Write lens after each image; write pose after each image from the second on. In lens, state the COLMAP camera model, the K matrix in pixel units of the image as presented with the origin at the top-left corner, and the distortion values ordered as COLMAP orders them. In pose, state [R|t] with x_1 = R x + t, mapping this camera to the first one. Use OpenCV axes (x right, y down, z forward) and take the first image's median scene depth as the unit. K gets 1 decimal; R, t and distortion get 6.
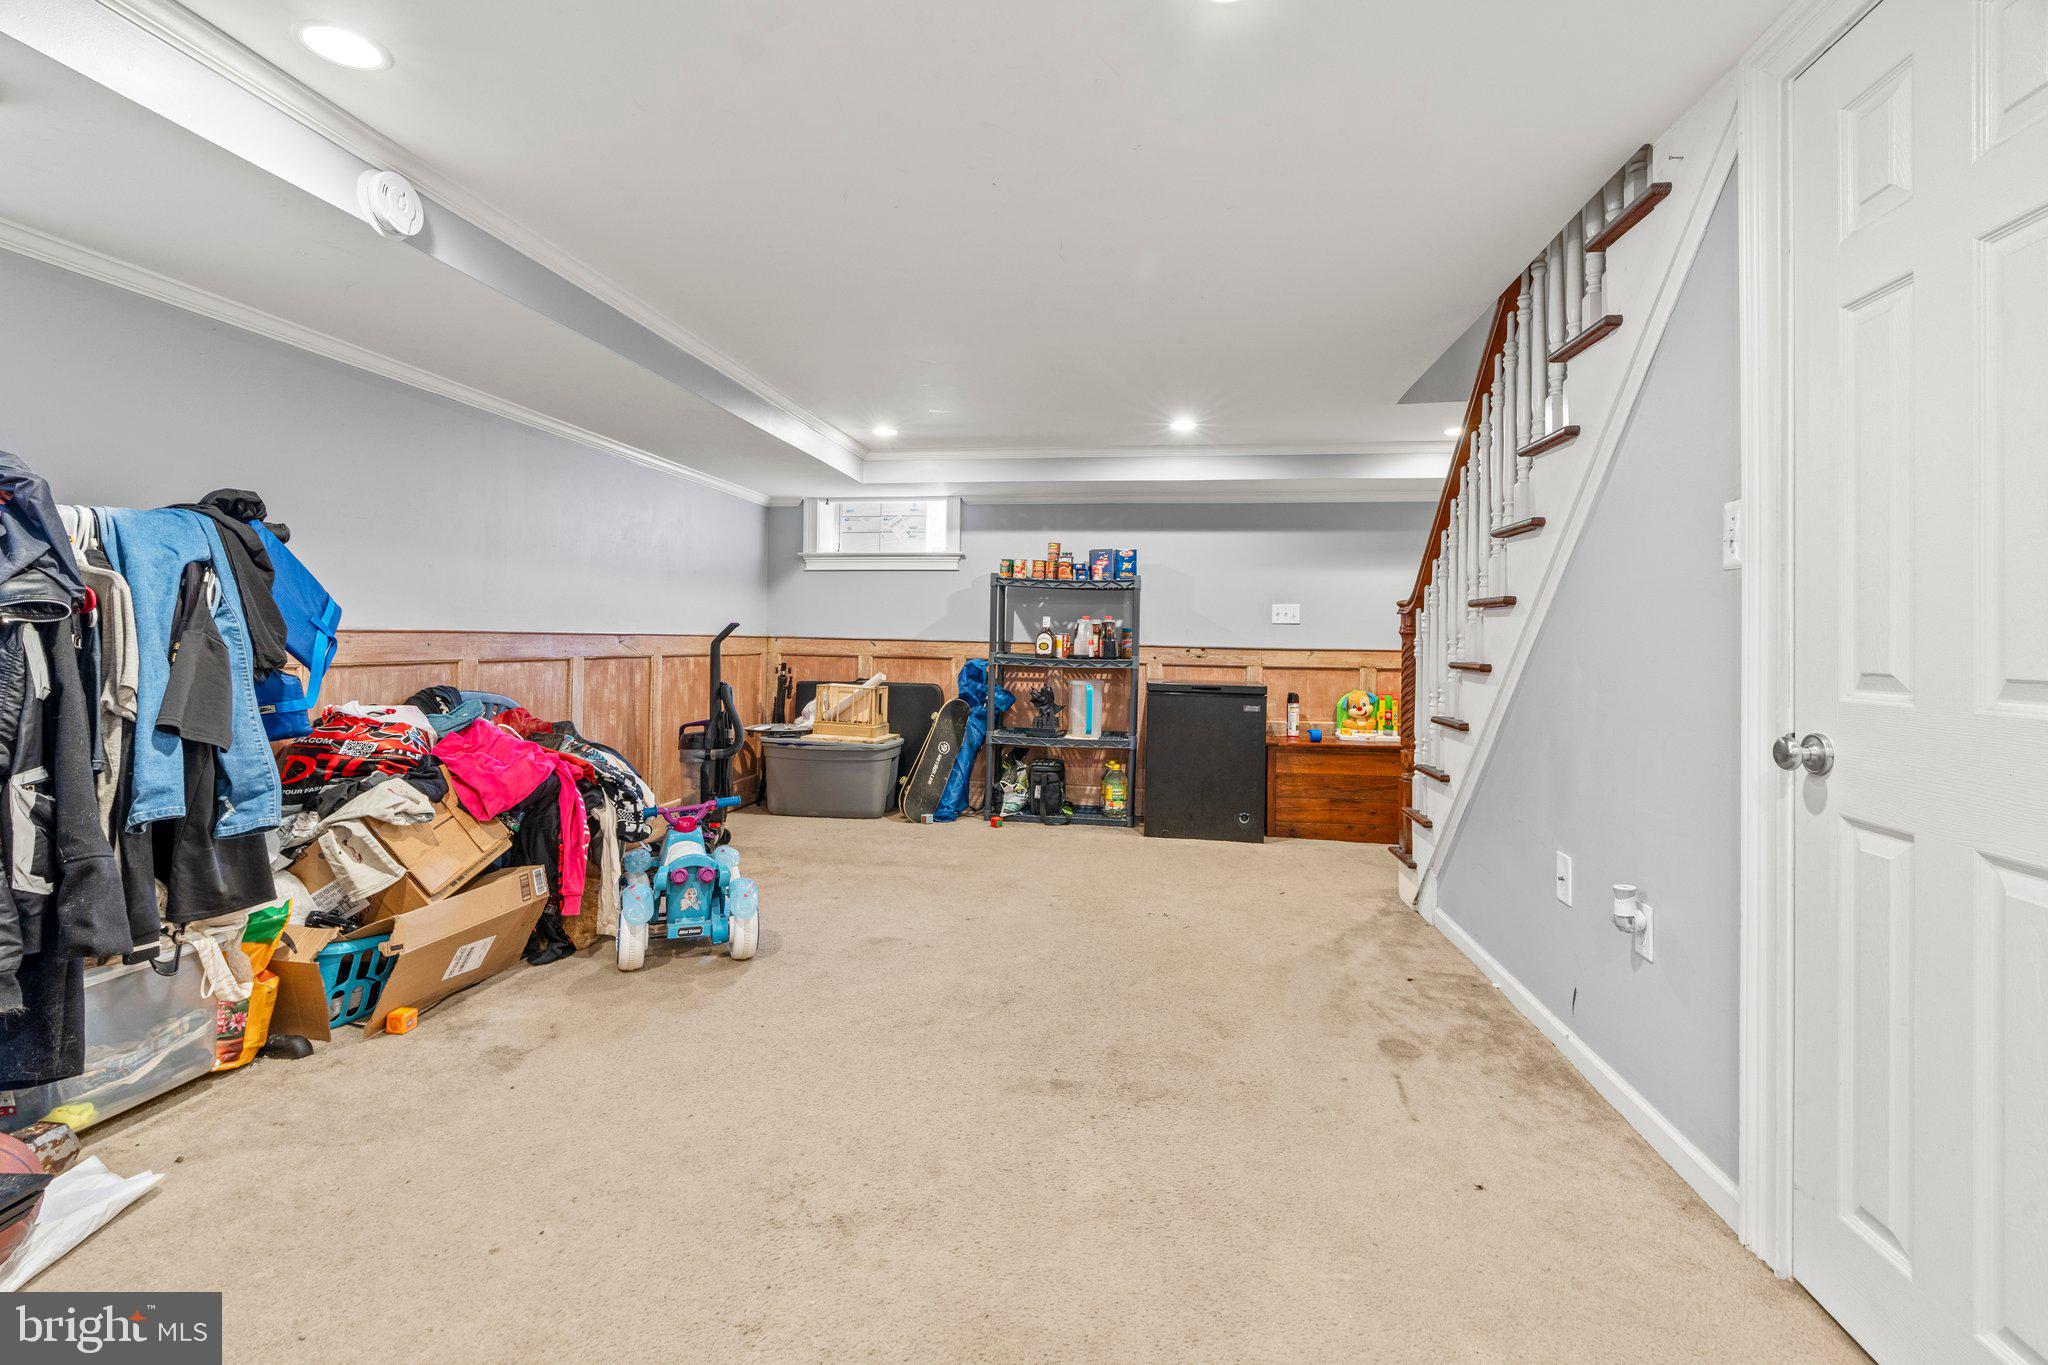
lens RADIAL K [[946.7, 0, 1019.1], [0, 946.7, 648.7], [0, 0, 1]] dist [-0.003138, -0.000116]
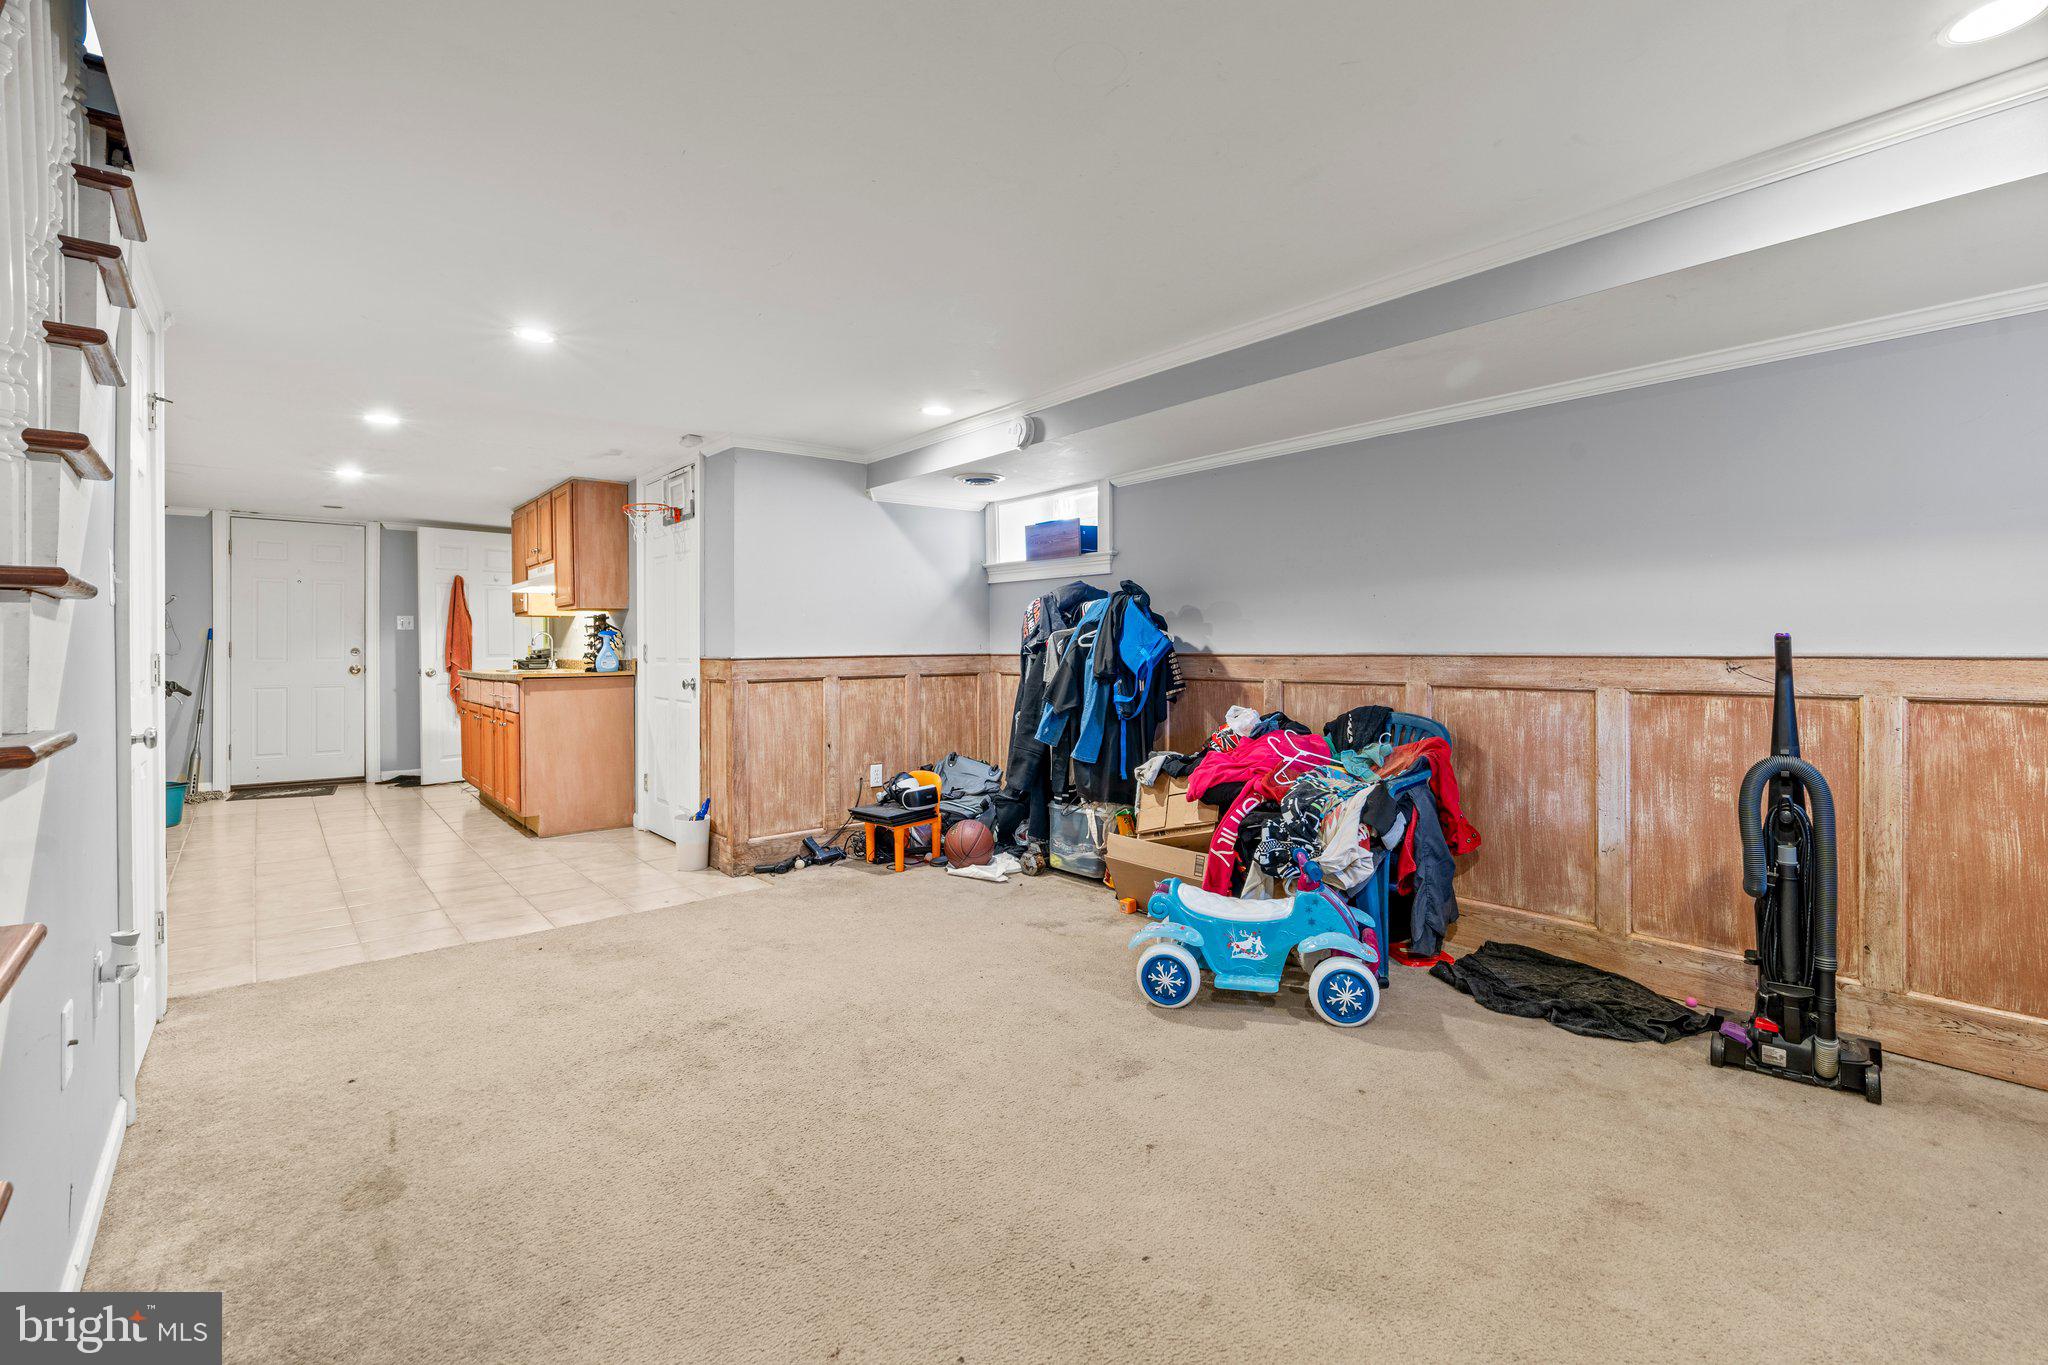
lens RADIAL K [[946.7, 0, 1019.1], [0, 946.7, 648.7], [0, 0, 1]] dist [-0.003138, -0.000116]
pose [[-0.677686, -0.008143, -0.735306, 0.475122], [-0.009908, 0.999949, -0.001941, -0.020489], [0.735284, 0.005970, -0.677732, 1.466917]]
